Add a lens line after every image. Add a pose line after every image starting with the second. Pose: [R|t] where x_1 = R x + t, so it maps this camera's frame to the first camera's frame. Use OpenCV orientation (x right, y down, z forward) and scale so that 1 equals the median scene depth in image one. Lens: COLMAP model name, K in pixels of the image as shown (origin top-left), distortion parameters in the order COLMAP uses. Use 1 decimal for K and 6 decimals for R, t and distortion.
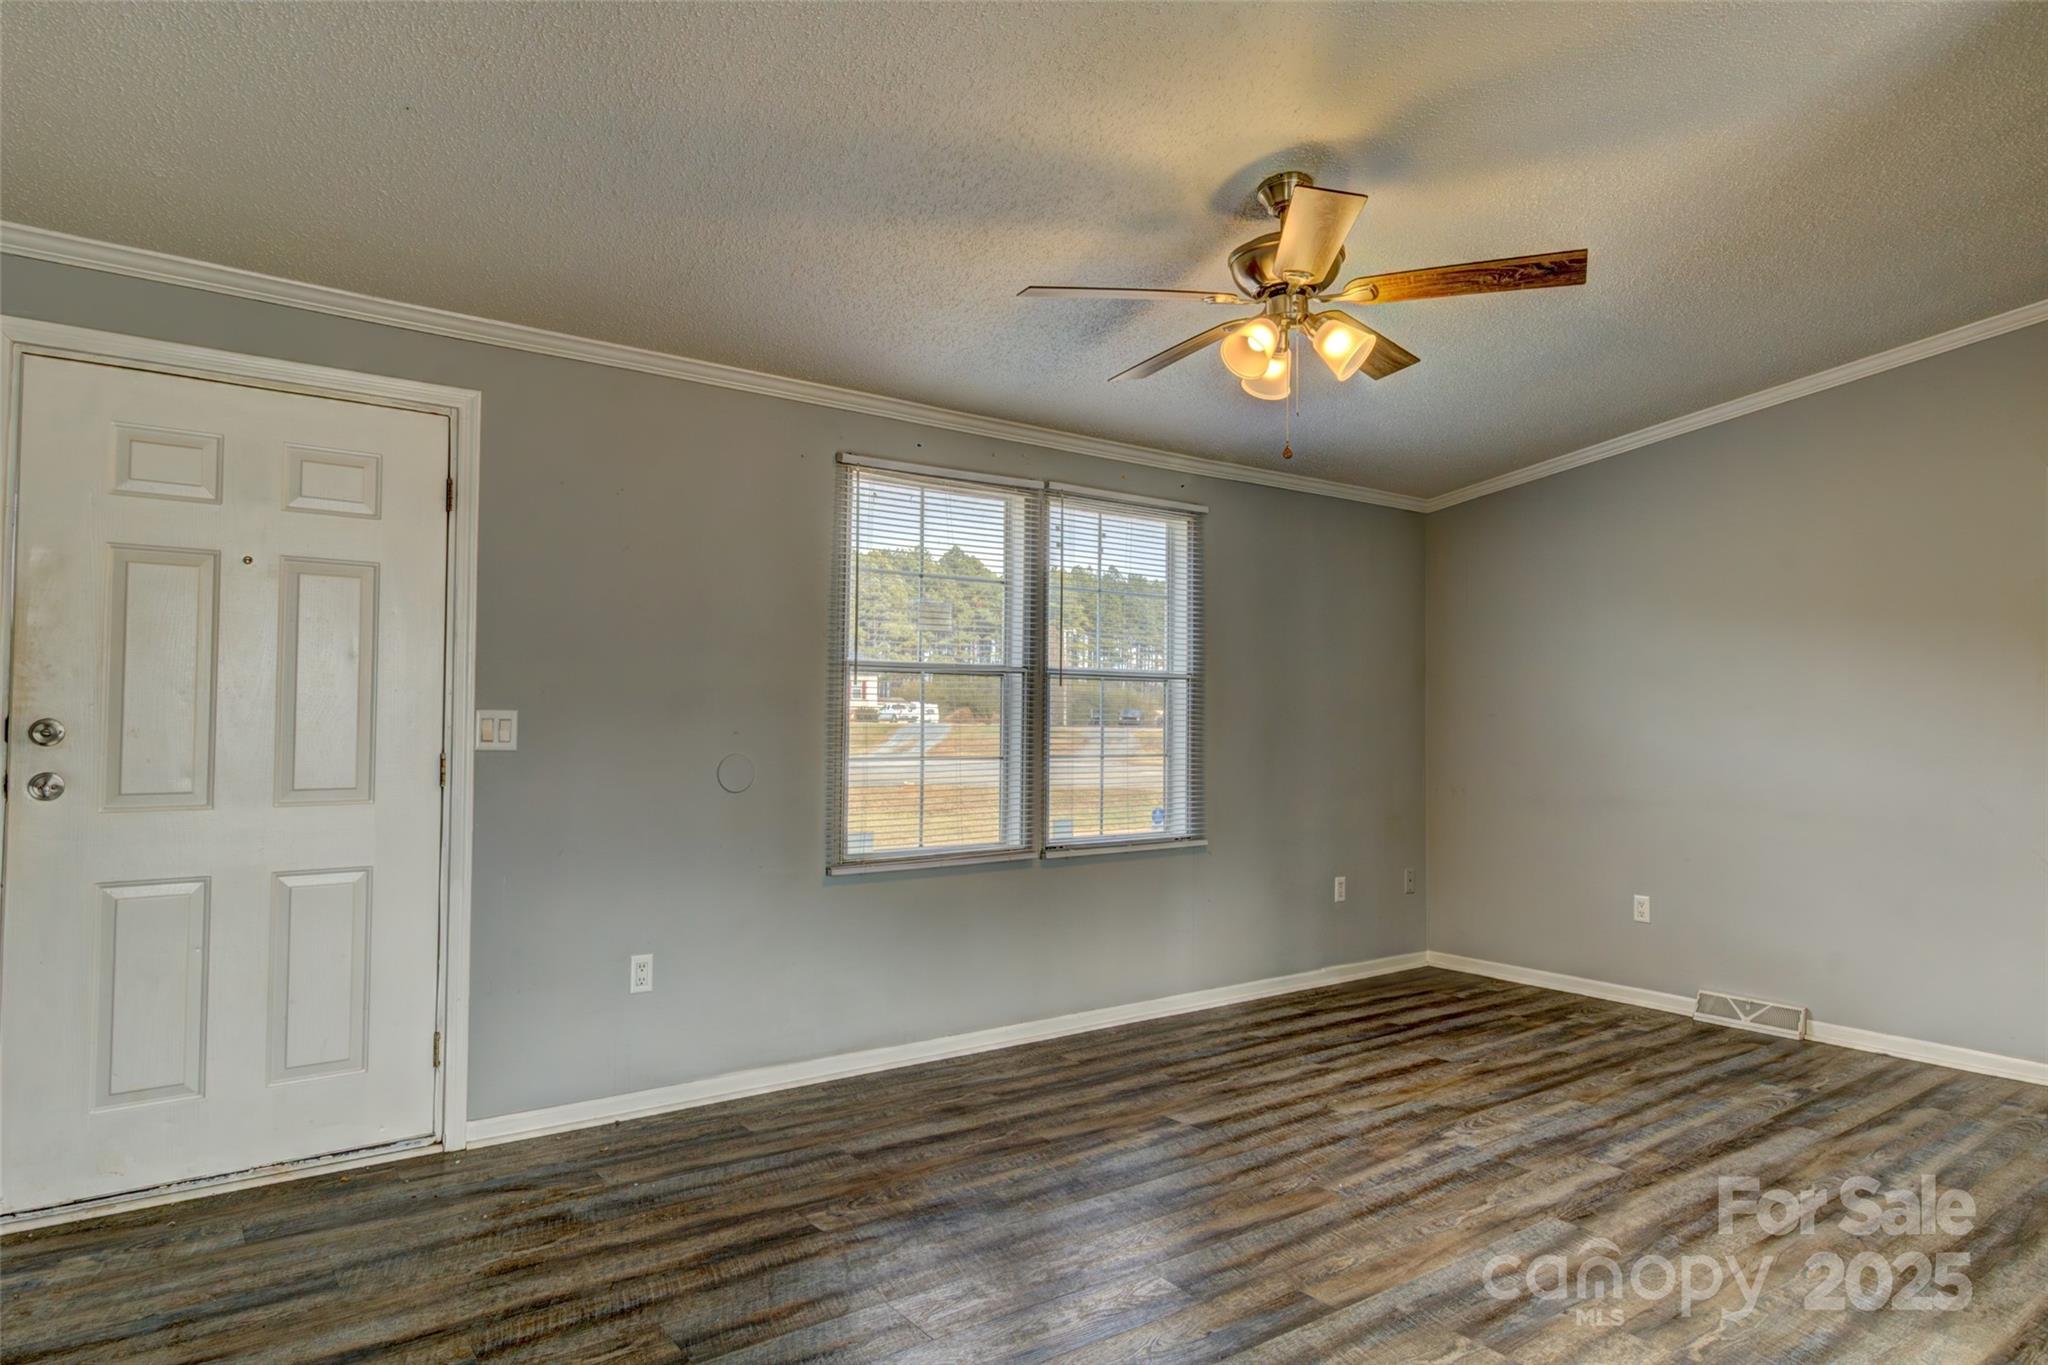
lens RADIAL K [[1186.1, 0, 1024.0], [0, 1186.1, 682.5], [0, 0, 1]] dist [-0.001601, -0.001295]
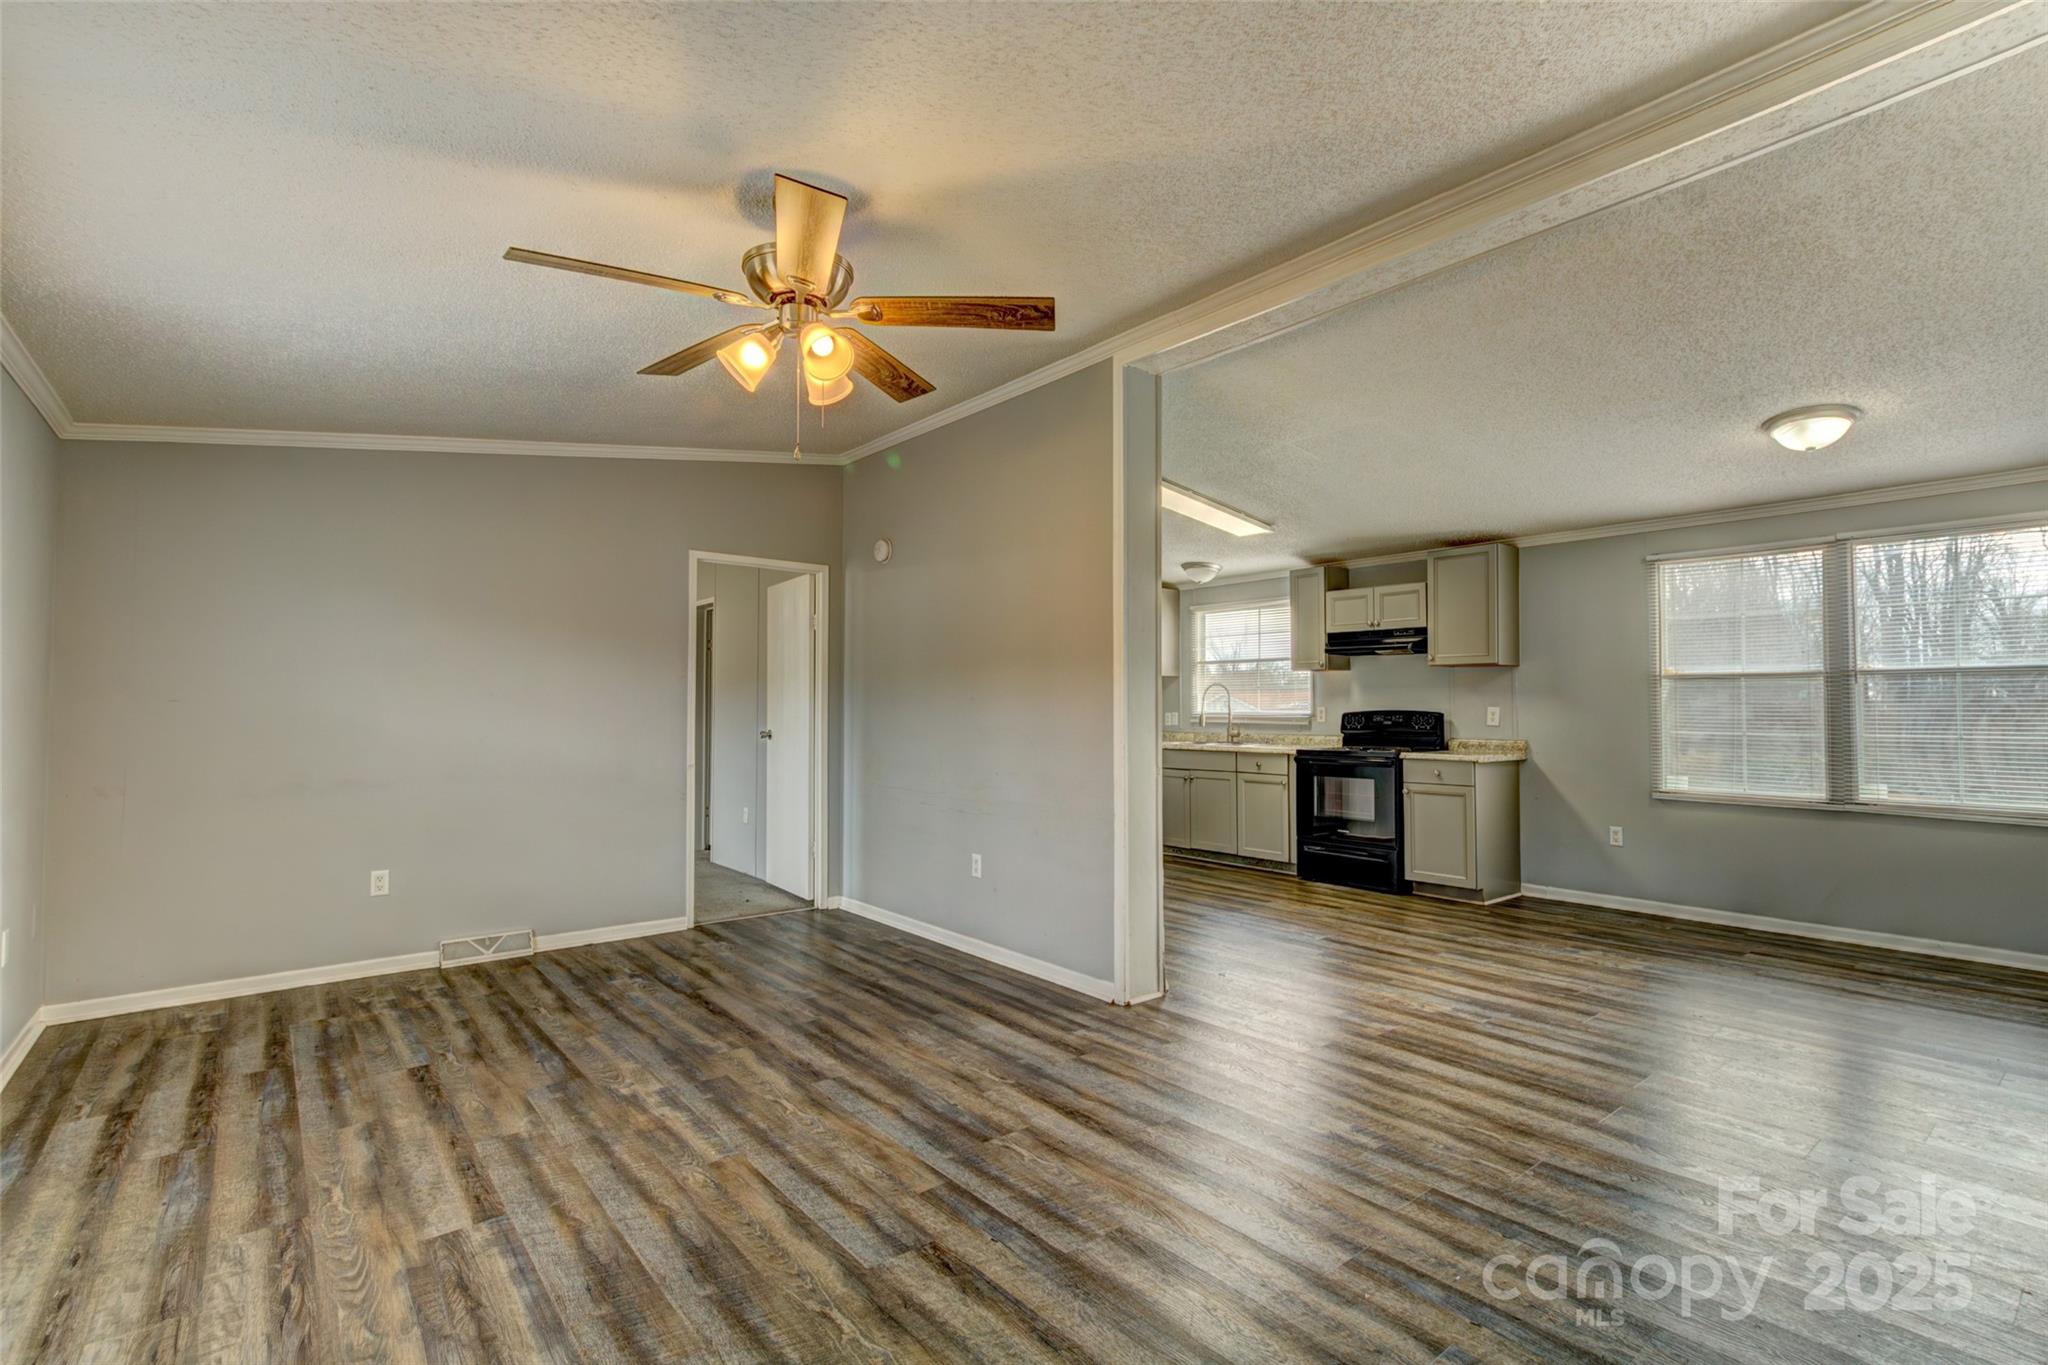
lens RADIAL K [[936.3, 0, 1024.0], [0, 936.3, 682.5], [0, 0, 1]] dist [0.000224, 0.000319]
pose [[-0.053140, 0.023673, 0.998306, -0.504820], [-0.032746, 0.999140, -0.025436, 0.020890], [-0.998050, -0.034042, -0.052319, 0.685945]]
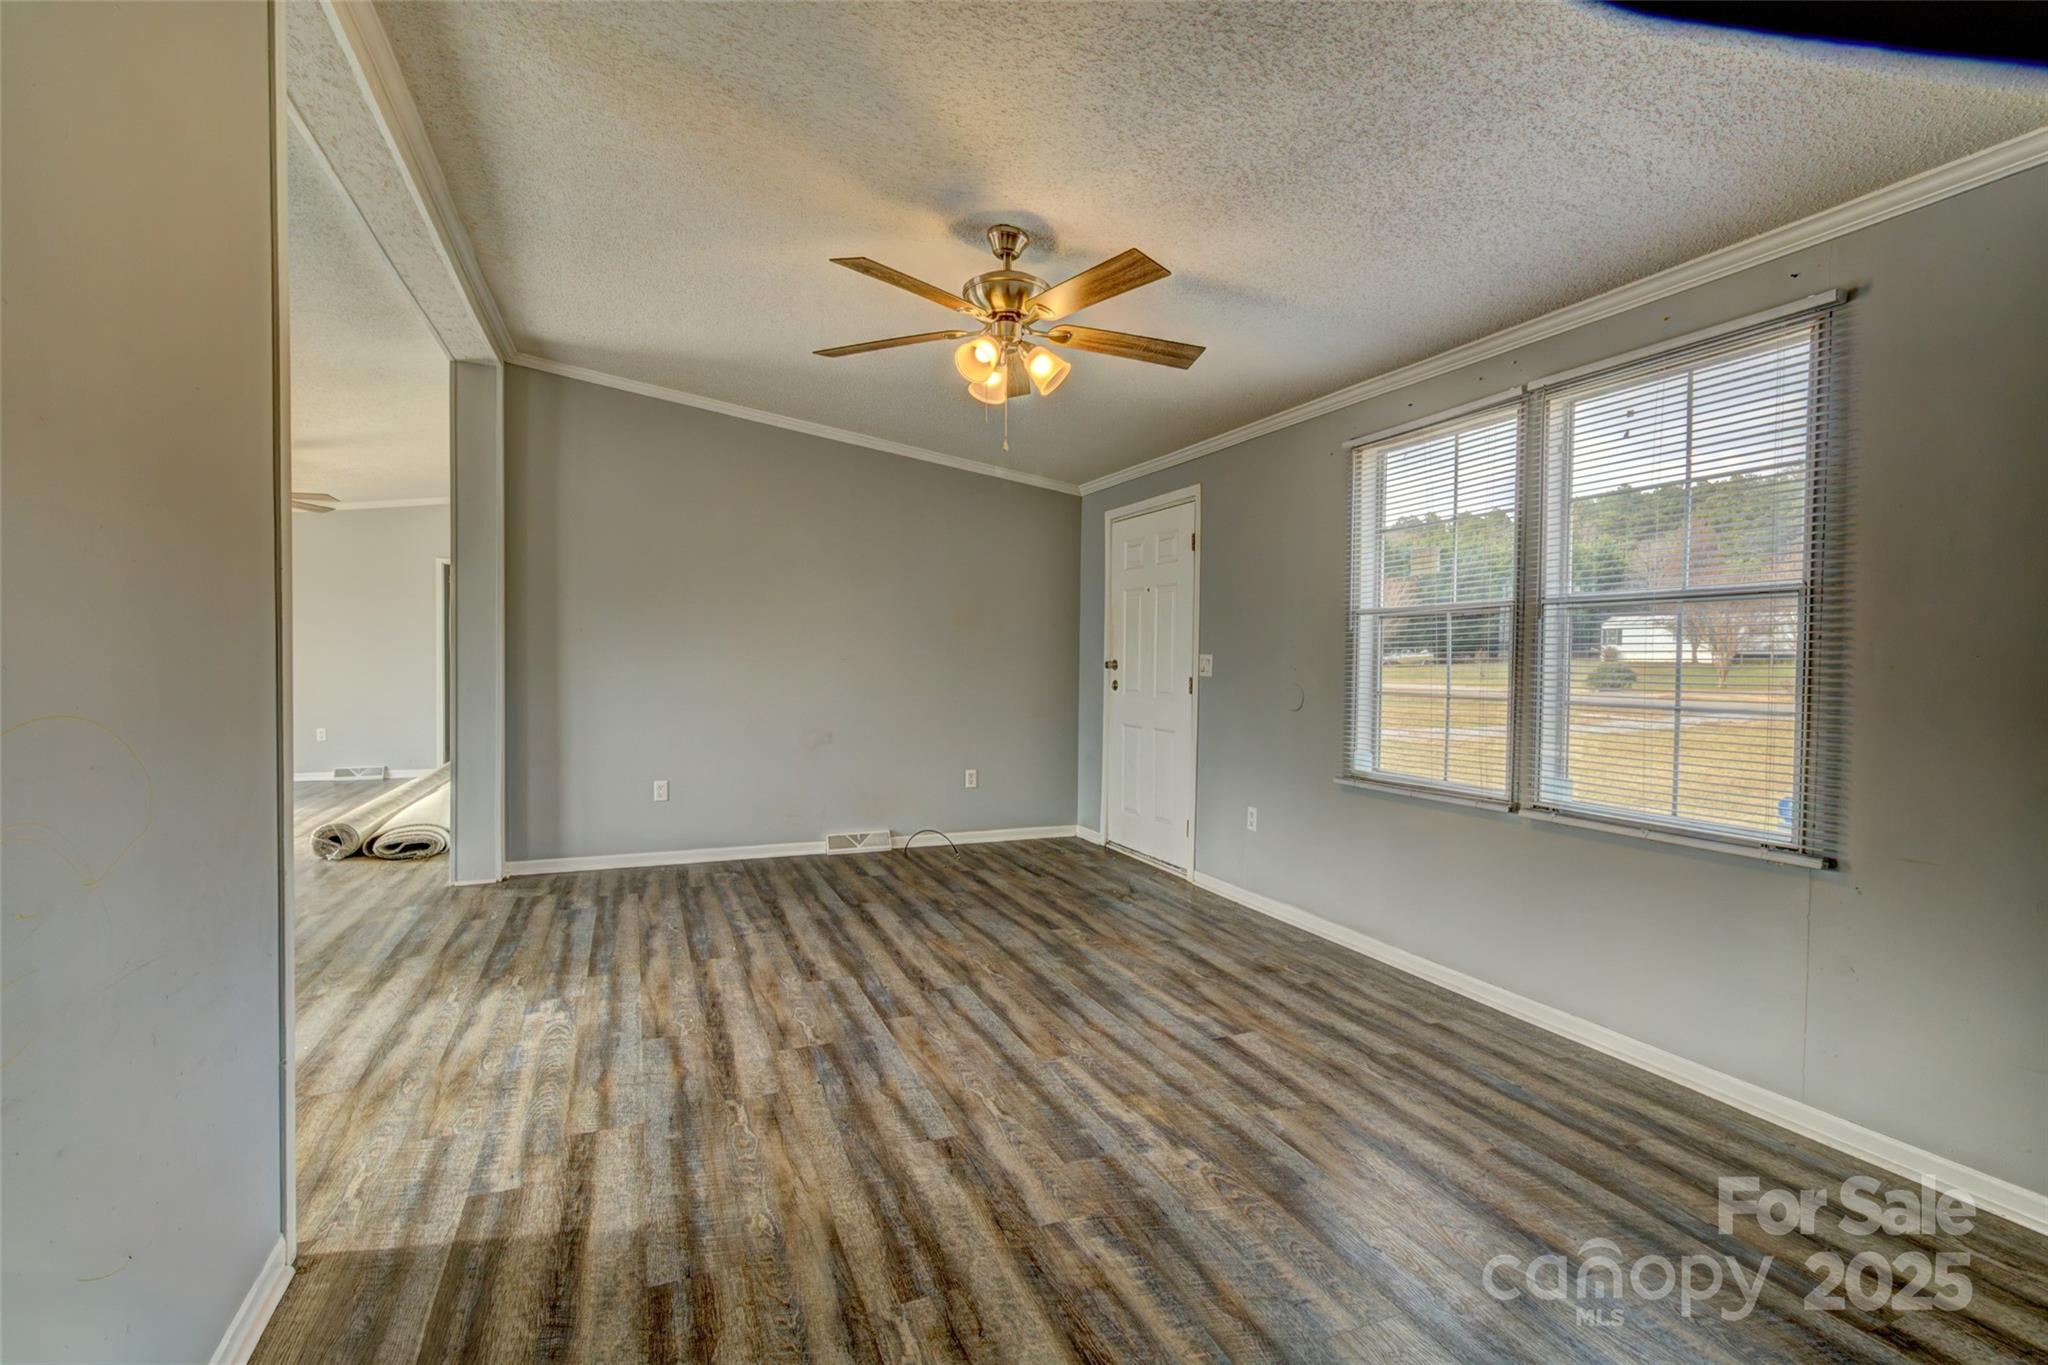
lens RADIAL K [[936.3, 0, 1024.0], [0, 936.3, 682.5], [0, 0, 1]] dist [0.000224, 0.000319]
pose [[-0.234587, 0.015328, -0.971974, 0.996314], [0.020053, 0.999739, 0.010926, 0.043722], [0.971888, -0.016928, -0.234833, 1.029245]]
